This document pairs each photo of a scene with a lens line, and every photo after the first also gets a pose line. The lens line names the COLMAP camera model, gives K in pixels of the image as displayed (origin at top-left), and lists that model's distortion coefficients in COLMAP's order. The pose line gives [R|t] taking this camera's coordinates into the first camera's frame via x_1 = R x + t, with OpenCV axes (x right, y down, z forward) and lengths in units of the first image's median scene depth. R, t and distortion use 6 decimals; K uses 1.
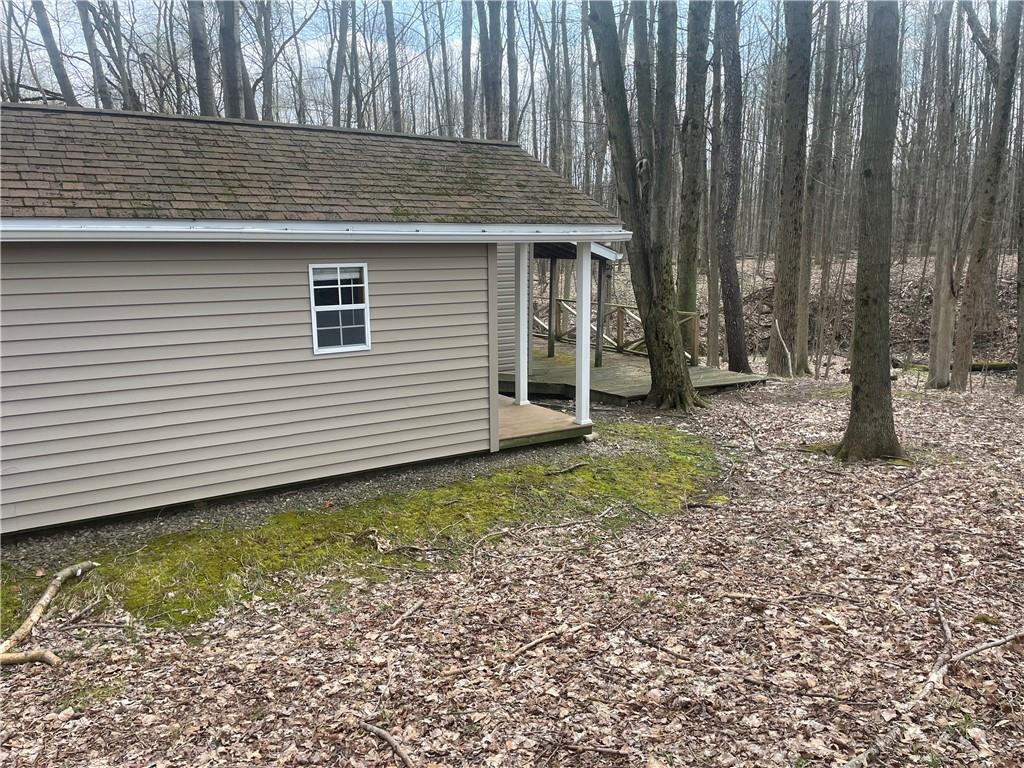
lens RADIAL K [[762.0, 0, 513.3], [0, 762.0, 385.4], [0, 0, 1]] dist [0.089485, -0.119464]
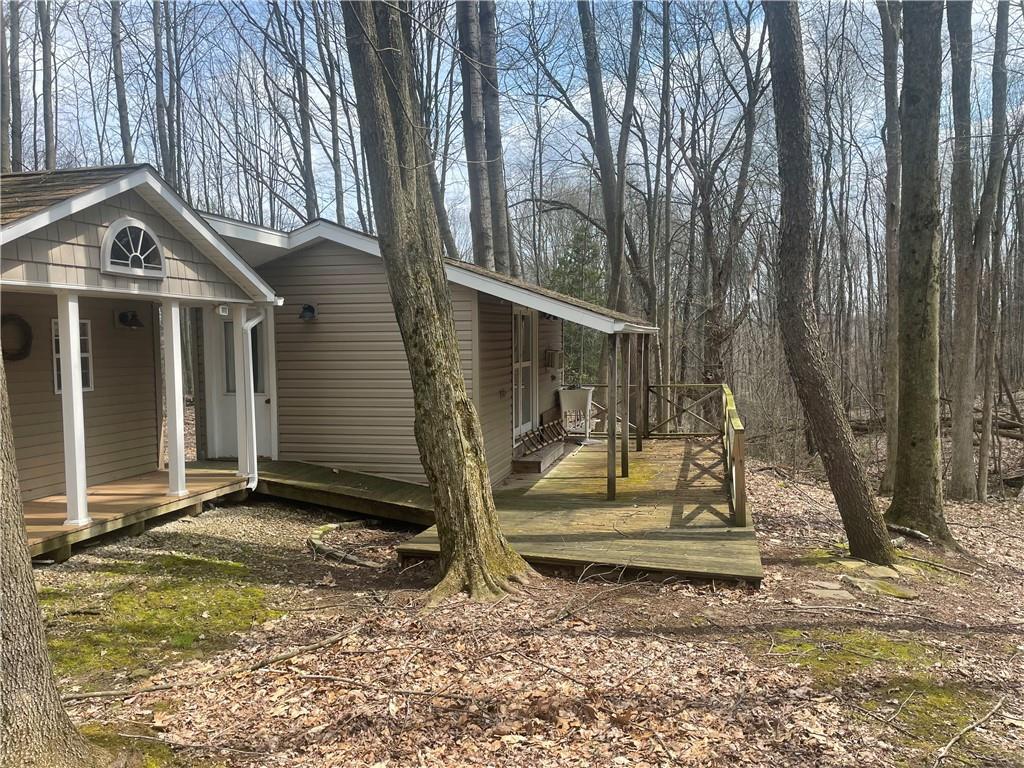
lens RADIAL K [[768.7, 0, 516.3], [0, 768.7, 388.9], [0, 0, 1]] dist [0.089346, -0.113634]
pose [[0.695917, 0.046126, -0.716640, 1.037827], [-0.126676, 0.990171, -0.059282, -0.138499], [0.706862, 0.132037, 0.694920, 1.003449]]
